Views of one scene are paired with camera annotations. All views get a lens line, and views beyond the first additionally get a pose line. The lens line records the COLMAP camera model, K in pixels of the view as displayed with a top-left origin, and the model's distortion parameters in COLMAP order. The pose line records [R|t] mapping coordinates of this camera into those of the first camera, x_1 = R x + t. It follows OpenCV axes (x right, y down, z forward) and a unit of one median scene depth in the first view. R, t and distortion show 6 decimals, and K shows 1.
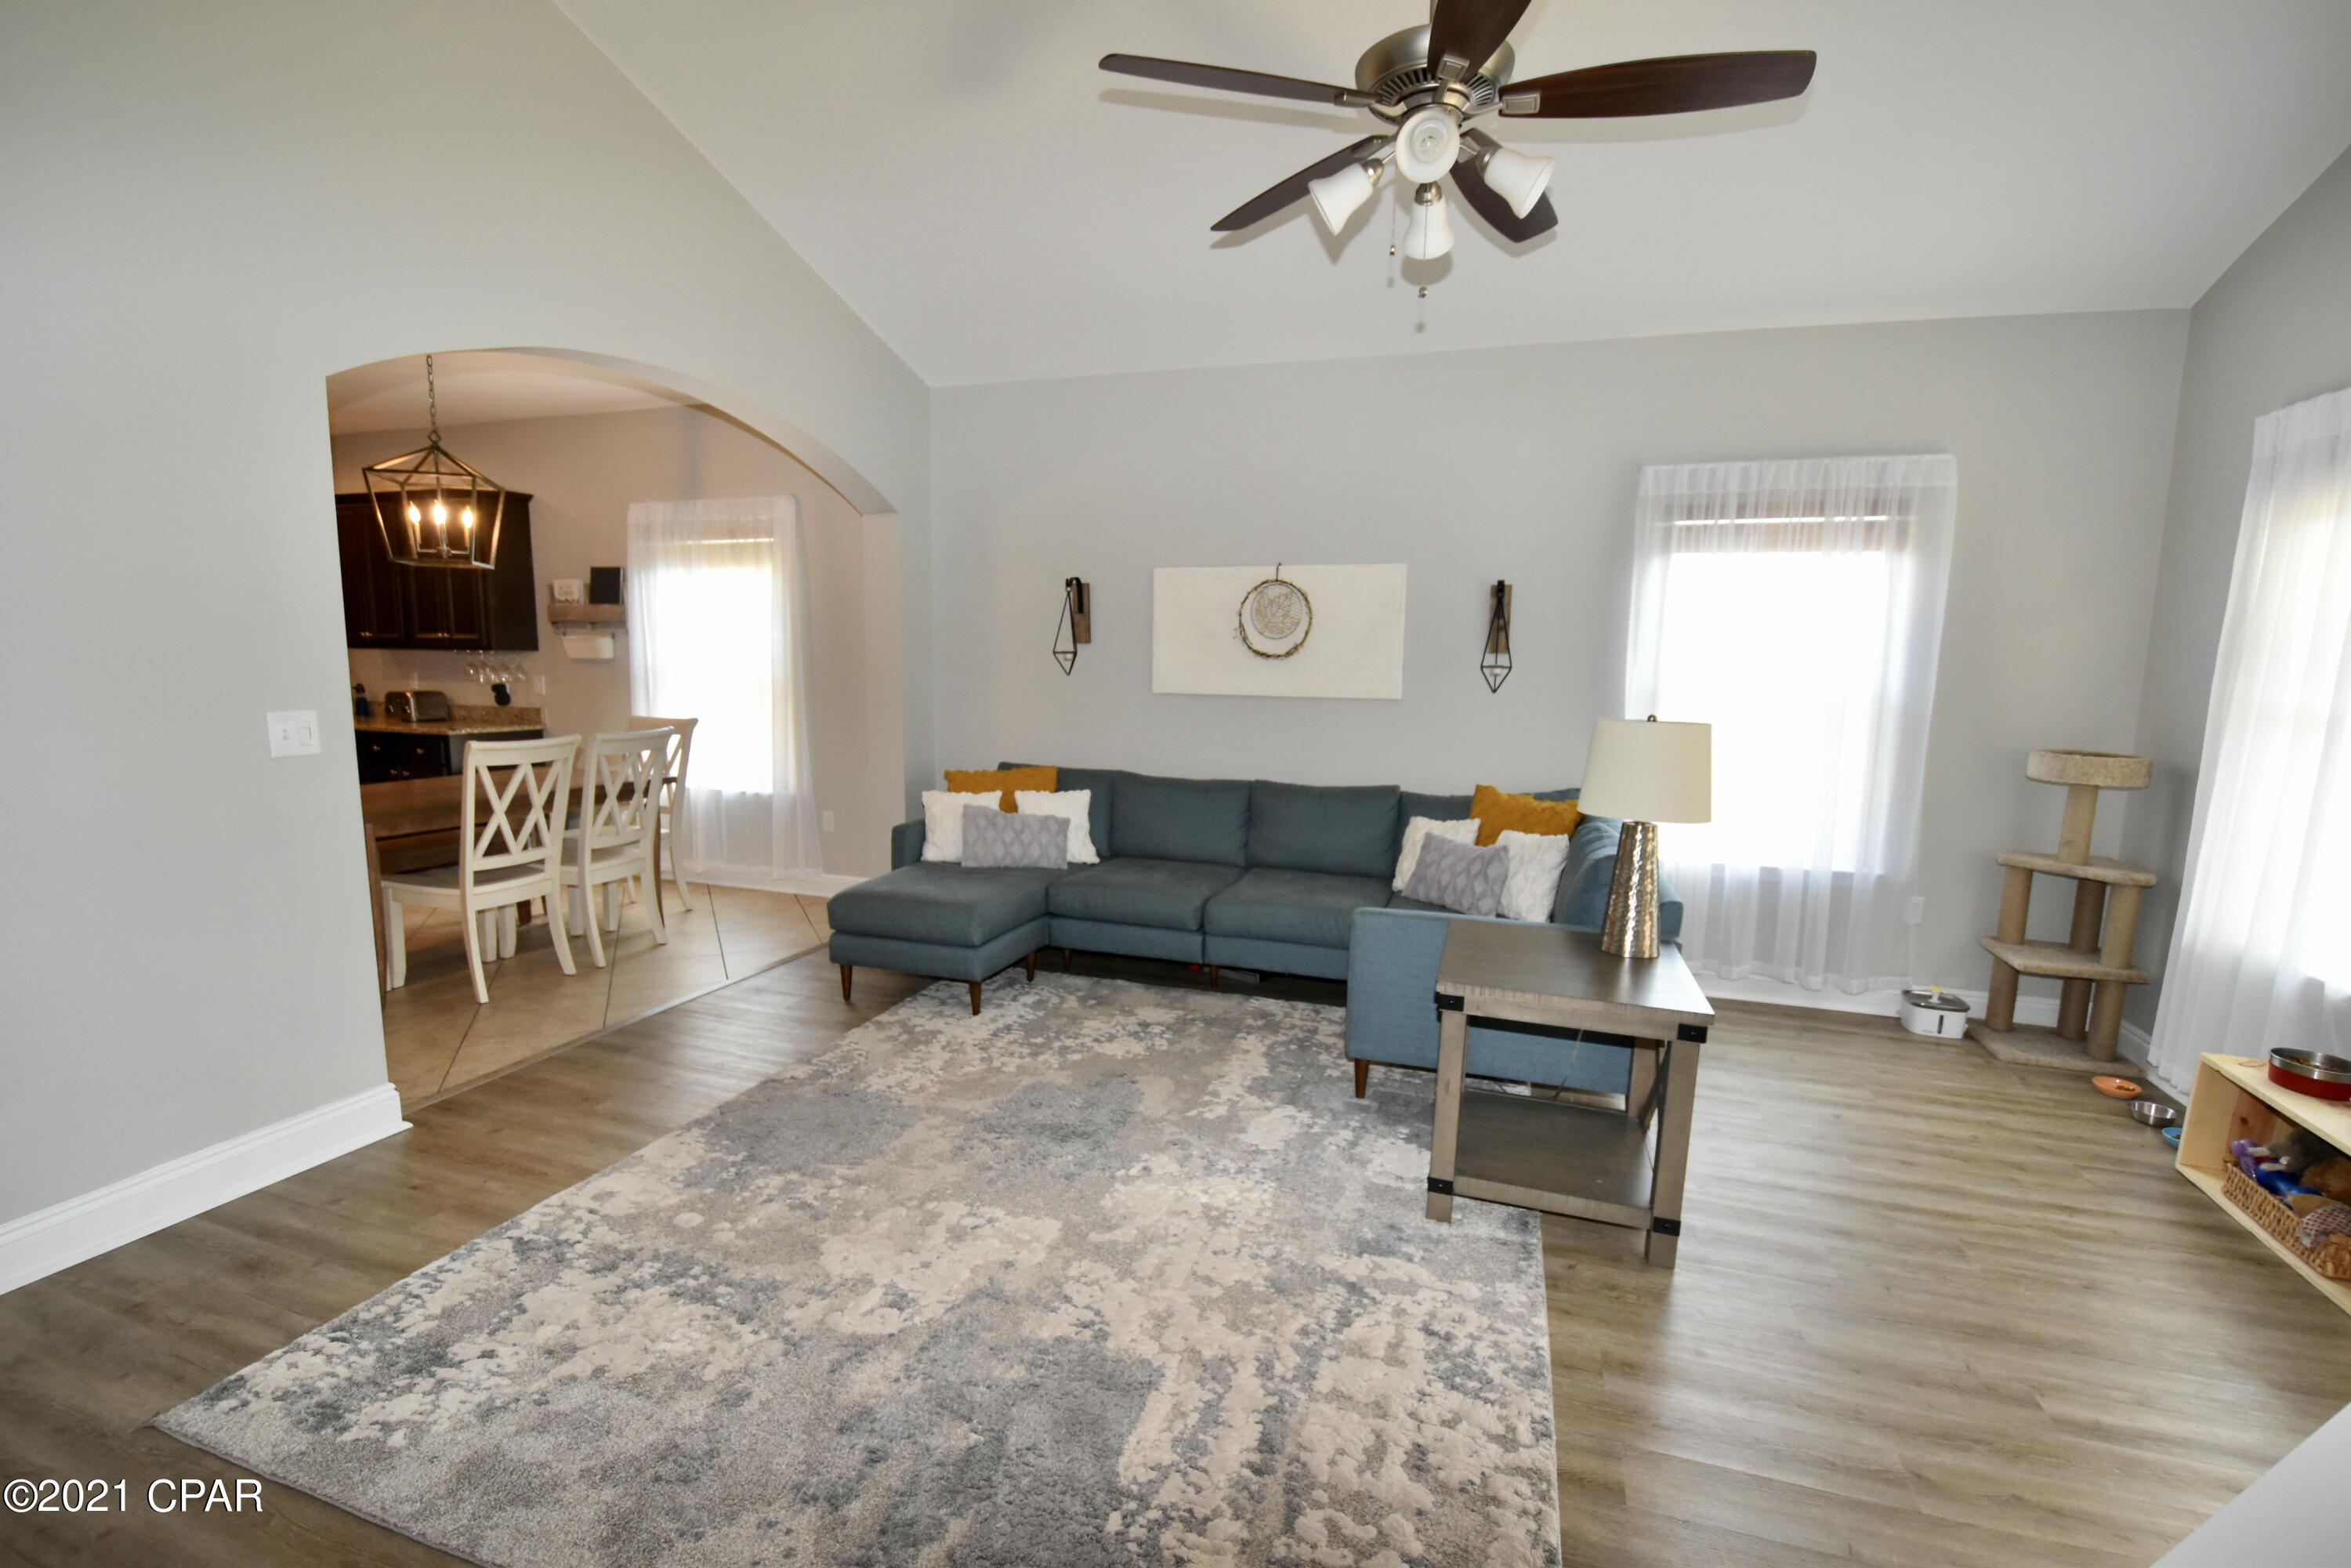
lens RADIAL K [[1028.8, 0, 1174.2], [0, 1028.8, 803.0], [0, 0, 1]] dist [0.018337, -0.025330]
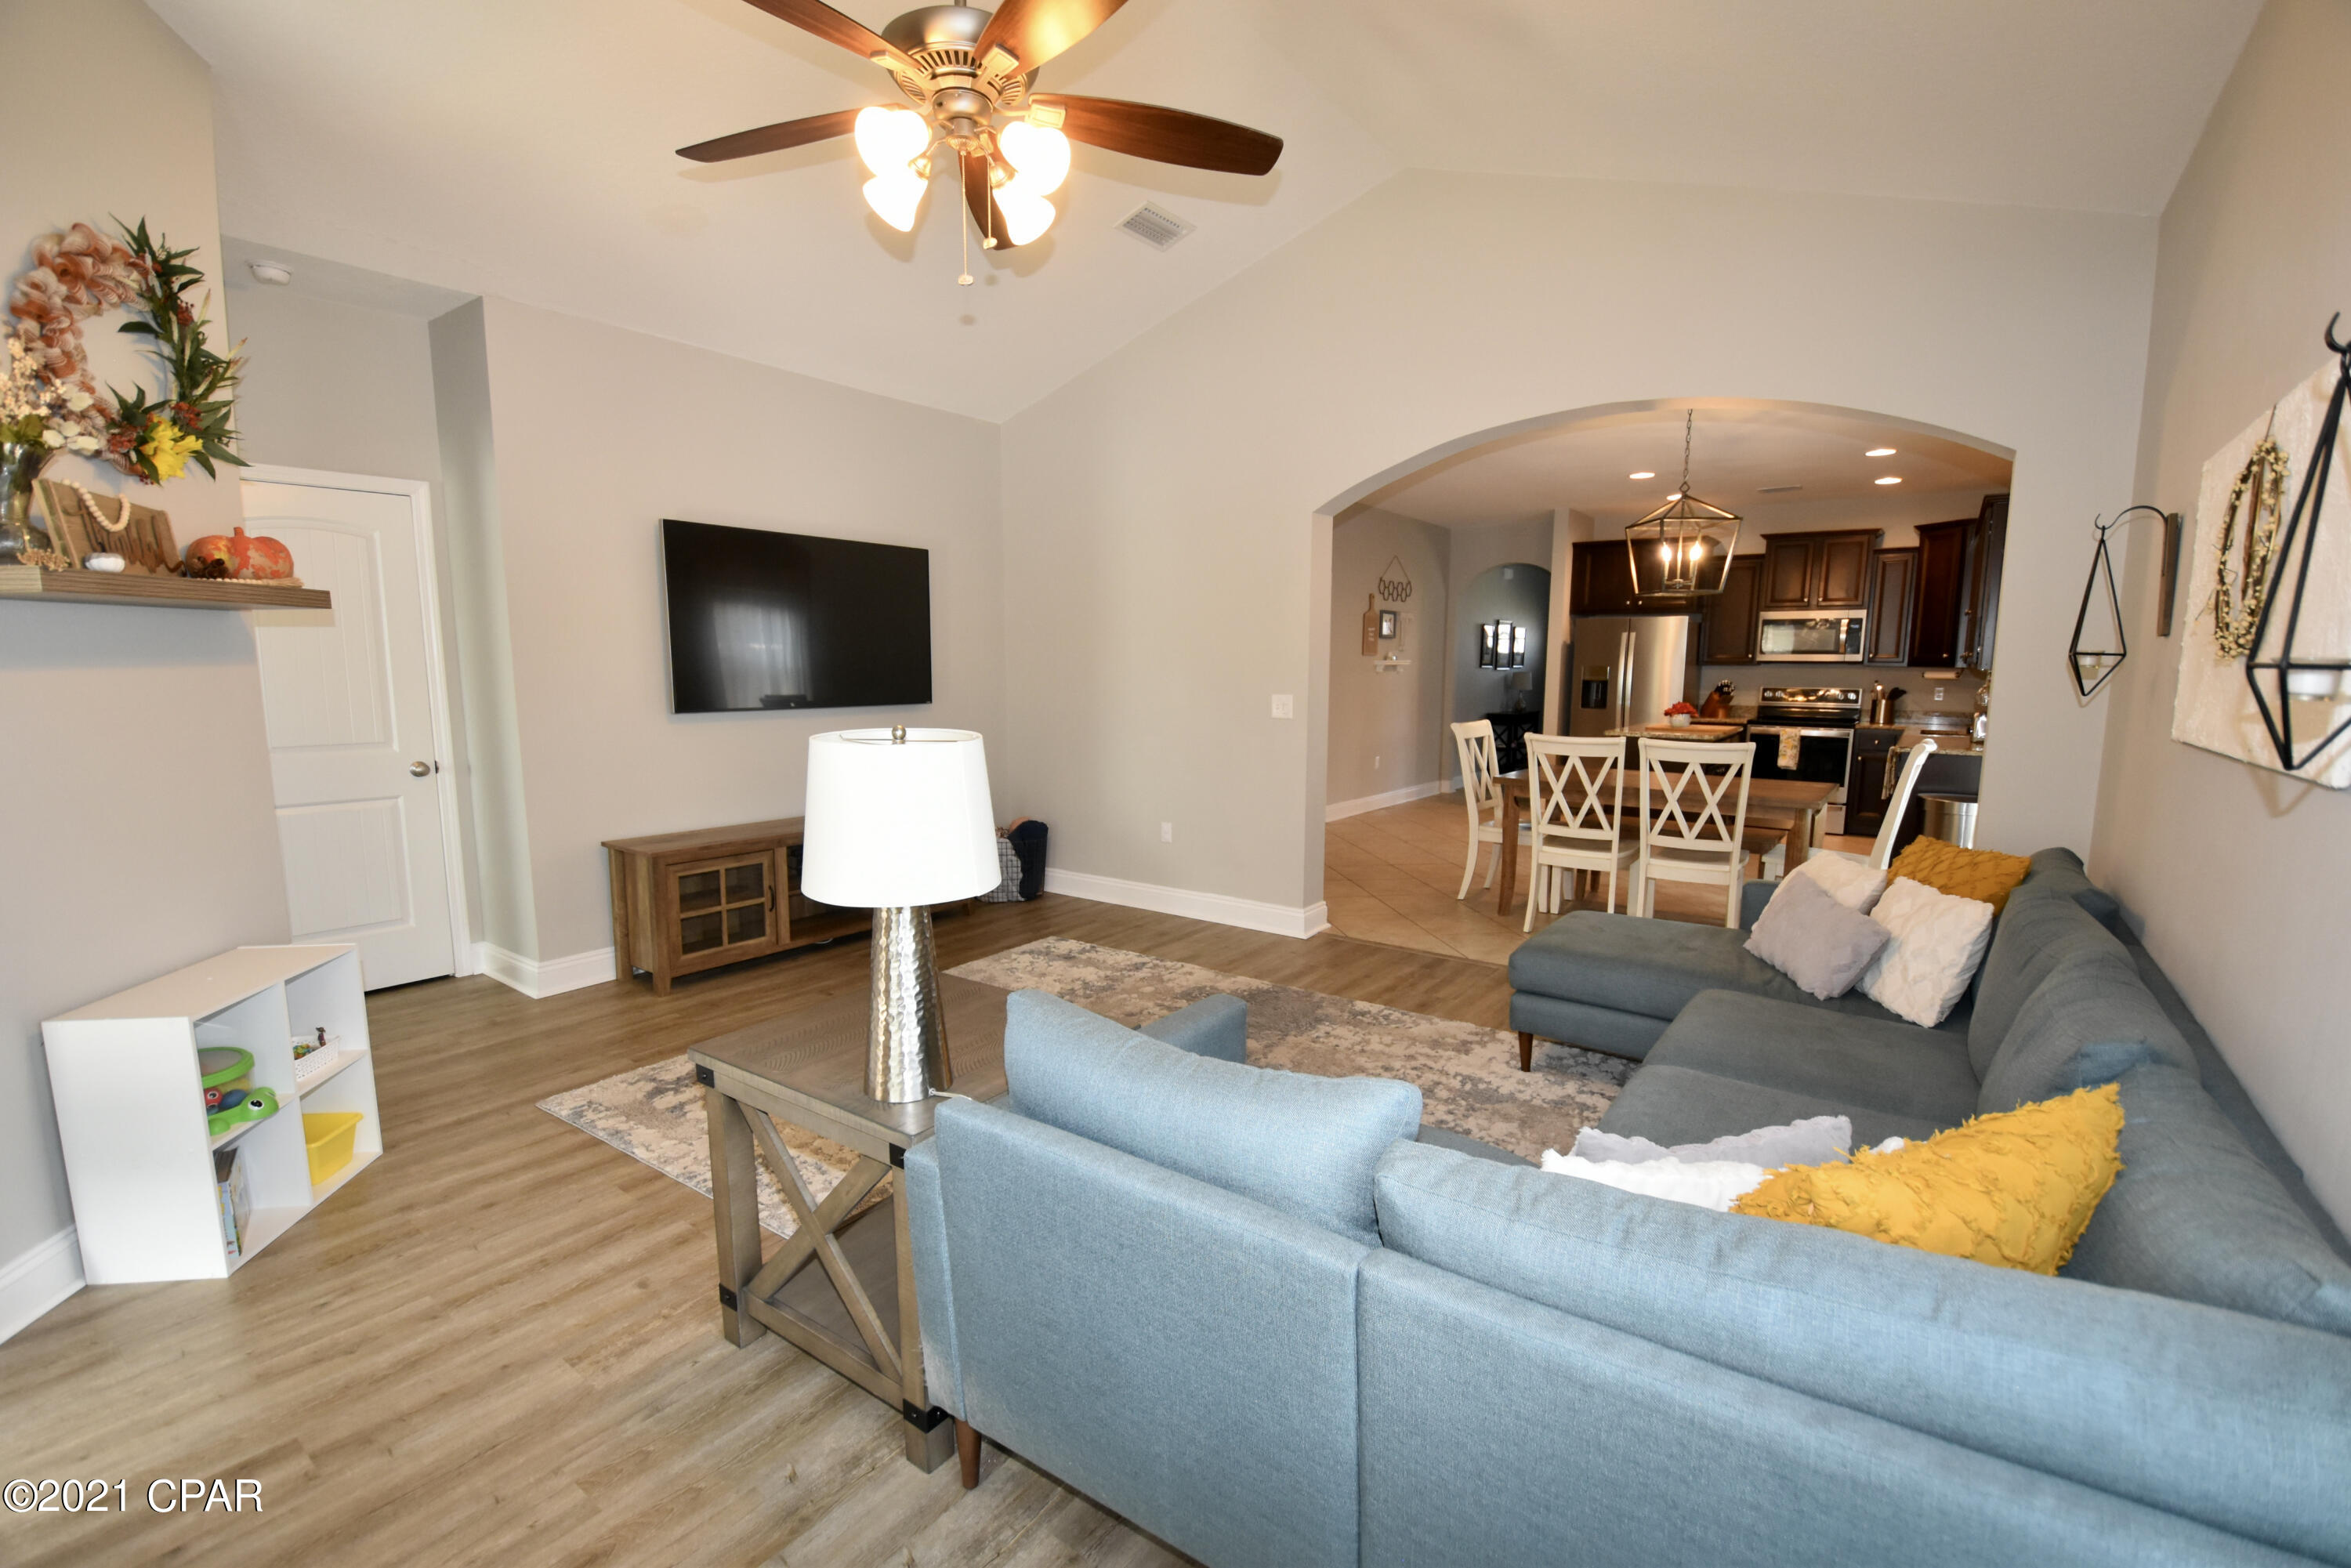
lens RADIAL K [[1028.8, 0, 1174.2], [0, 1028.8, 803.0], [0, 0, 1]] dist [0.018337, -0.025330]
pose [[-0.298750, 0.110902, -0.947866, 0.806588], [-0.145553, 0.976310, 0.160106, -0.129942], [0.943166, 0.185797, -0.275530, 1.065578]]
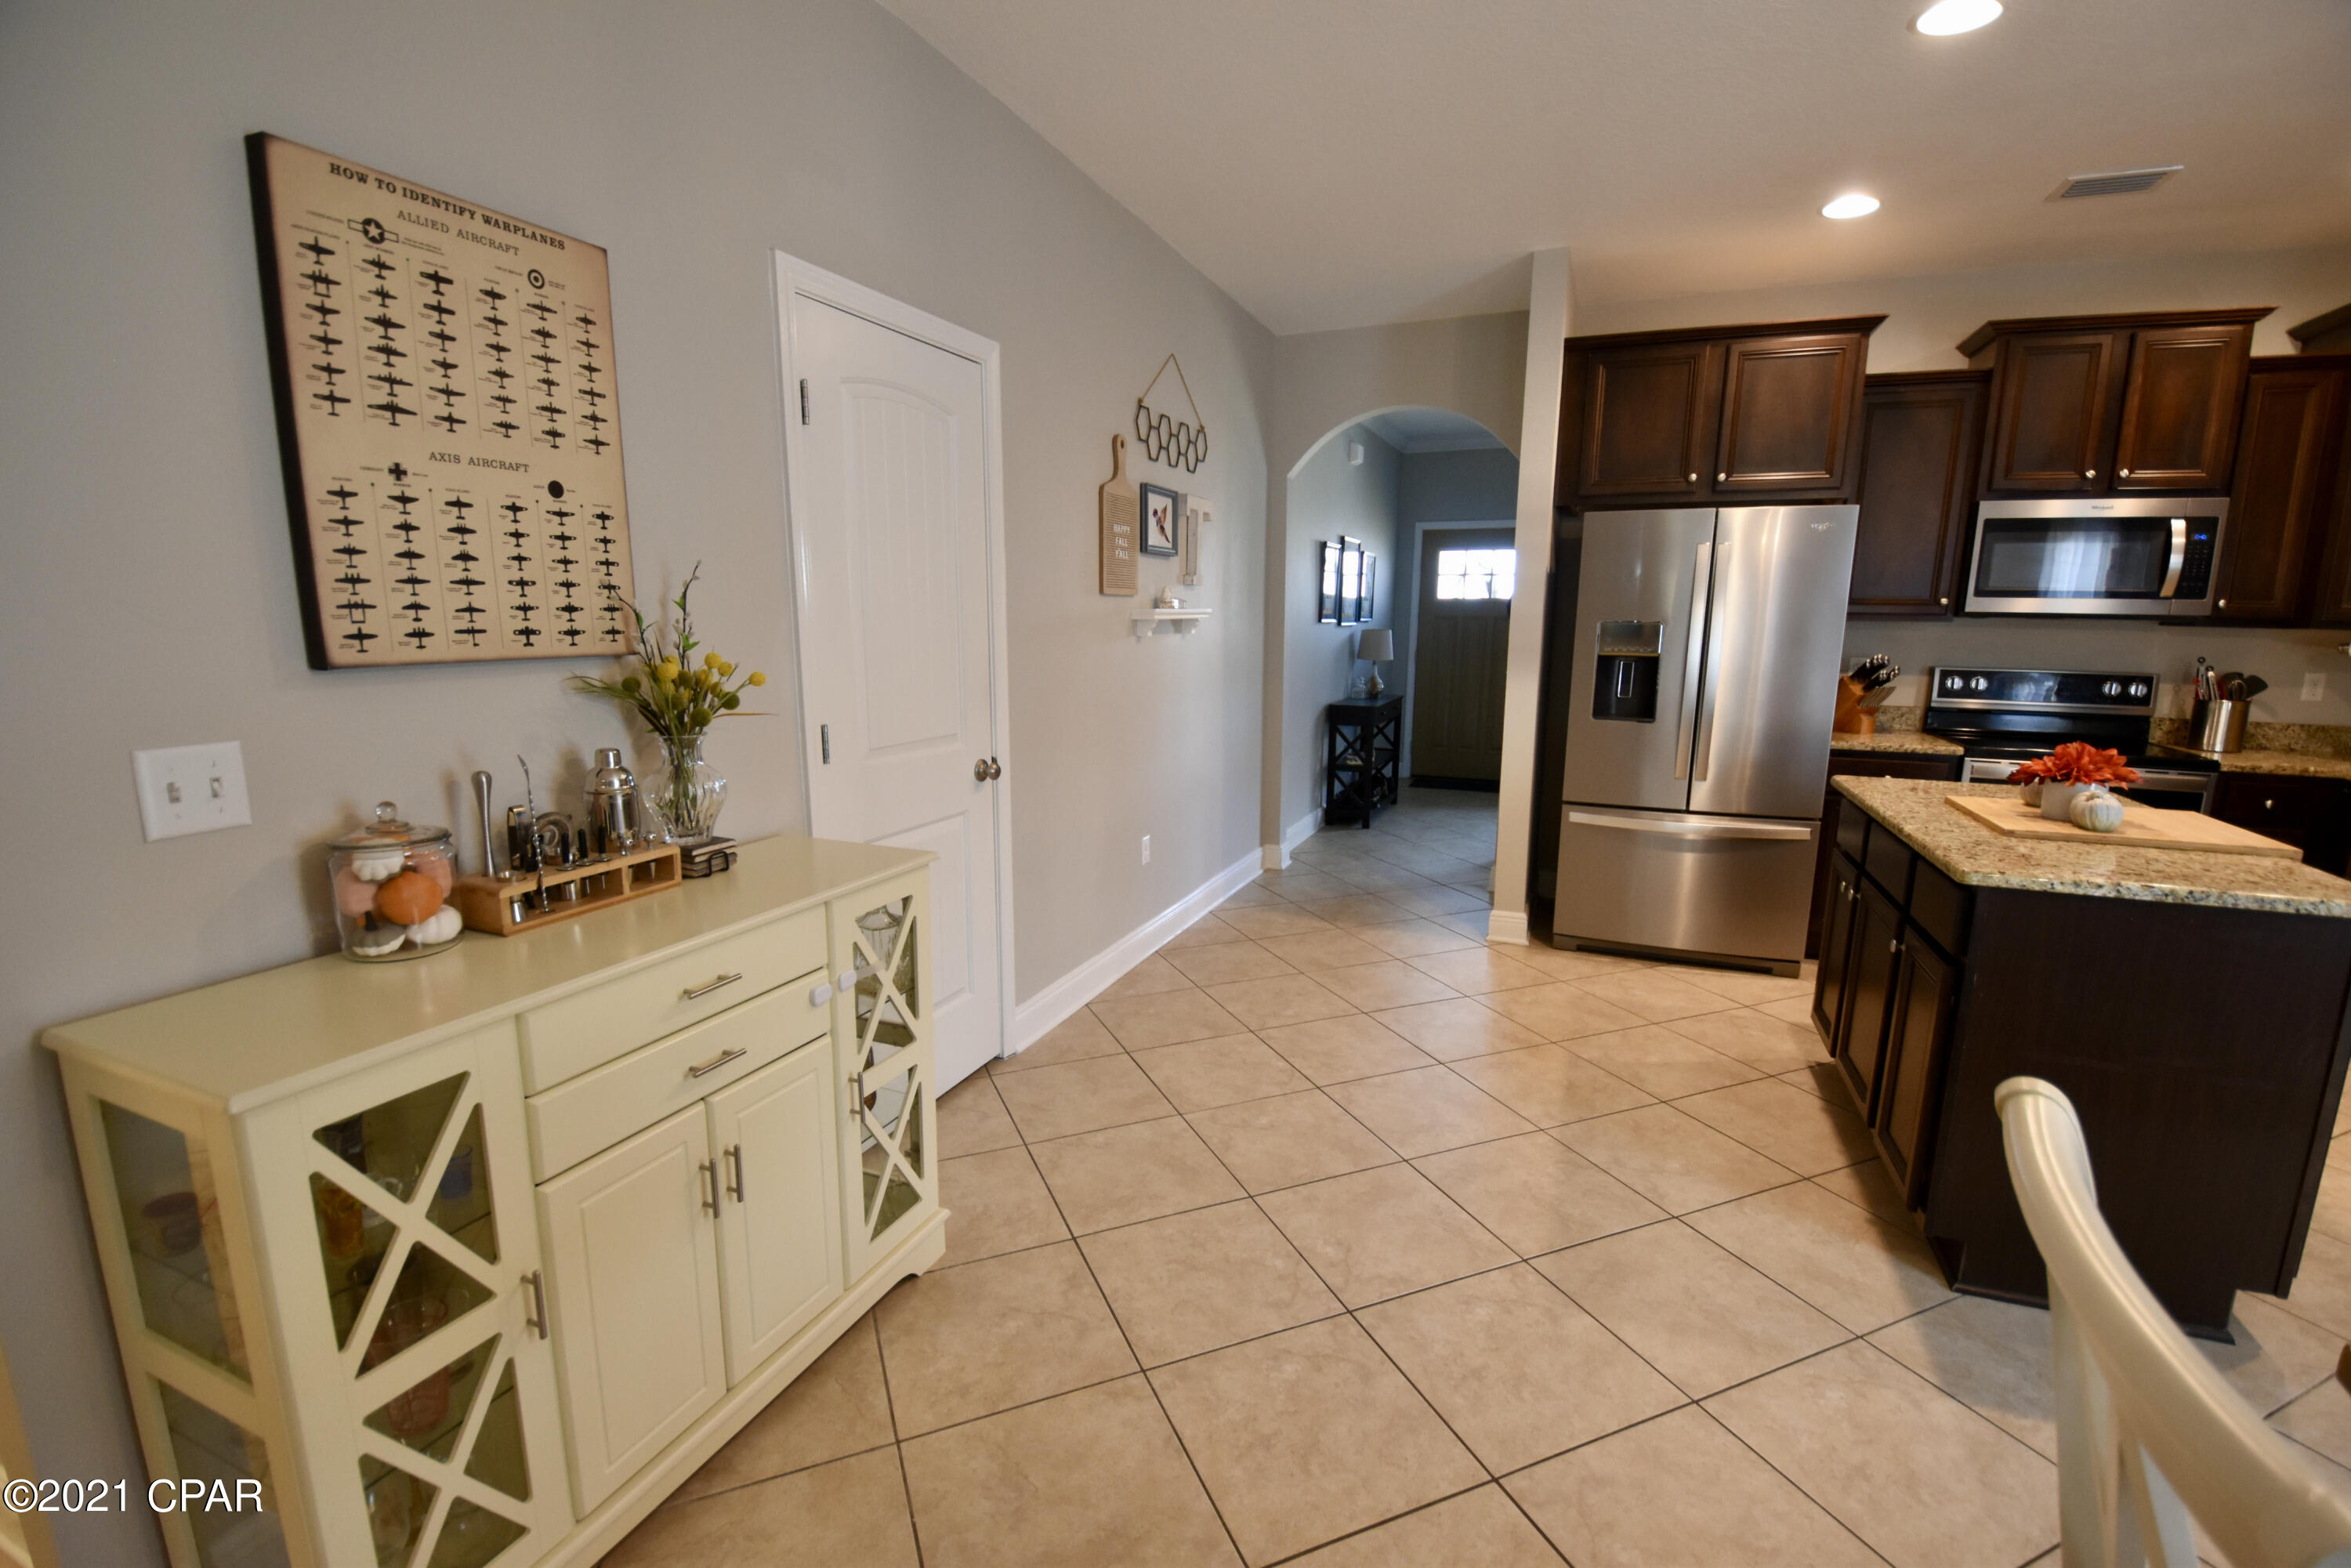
lens RADIAL K [[1028.8, 0, 1174.2], [0, 1028.8, 803.0], [0, 0, 1]] dist [0.018337, -0.025330]
pose [[-0.065254, 0.165592, -0.984033, -0.856825], [-0.150069, 0.973291, 0.173736, -0.133743], [0.986520, 0.159010, -0.038661, 0.865640]]
